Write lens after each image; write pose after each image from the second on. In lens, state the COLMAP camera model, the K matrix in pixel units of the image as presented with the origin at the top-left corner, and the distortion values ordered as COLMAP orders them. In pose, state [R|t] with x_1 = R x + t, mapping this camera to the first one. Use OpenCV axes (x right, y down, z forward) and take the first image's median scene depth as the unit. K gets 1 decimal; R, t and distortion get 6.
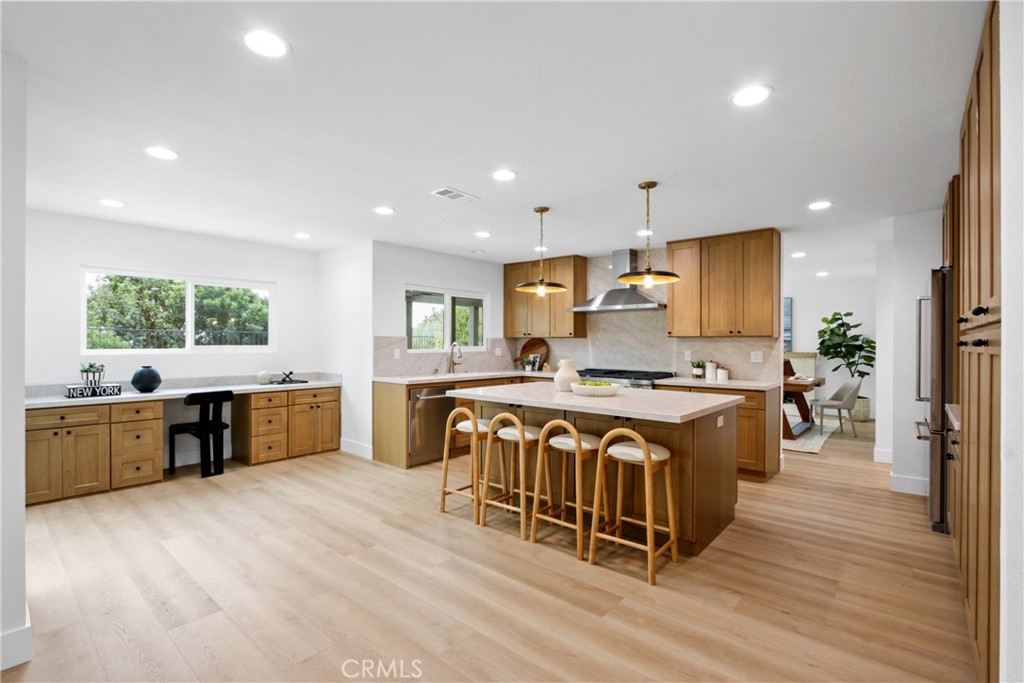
lens RADIAL K [[468.3, 0, 511.3], [0, 468.3, 341.0], [0, 0, 1]] dist [-0.020322, 0.003880]
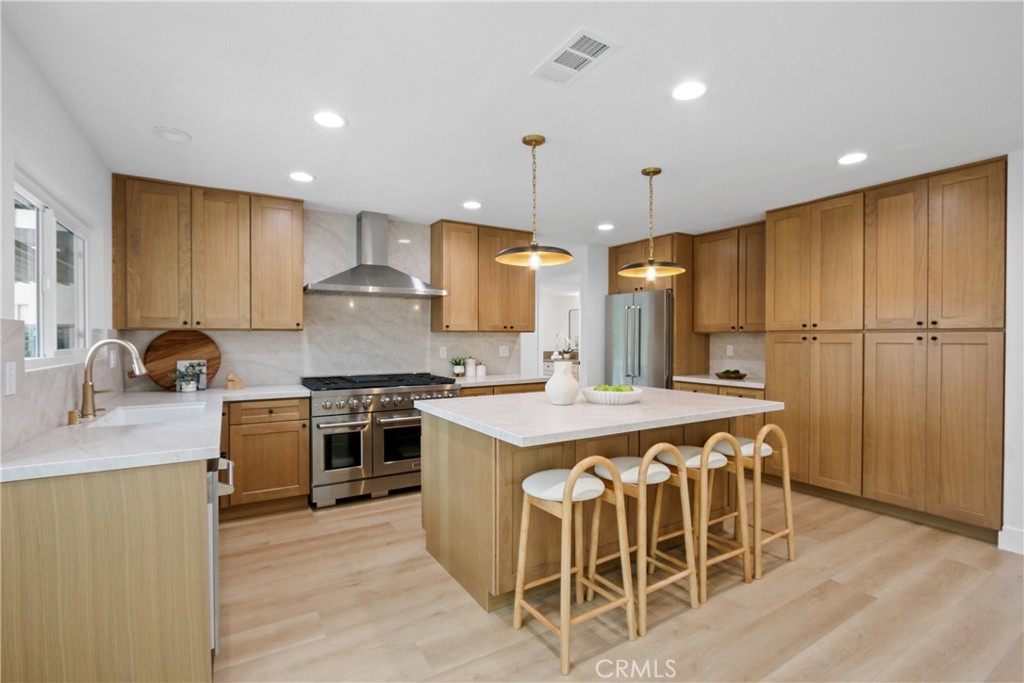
lens RADIAL K [[468.3, 0, 512.7], [0, 468.3, 341.3], [0, 0, 1]] dist [-0.020322, 0.003880]
pose [[0.304472, -0.008171, 0.952486, -0.535833], [-0.001290, 0.999959, 0.008990, 0.002115], [-0.952520, -0.003966, 0.304449, 0.753284]]
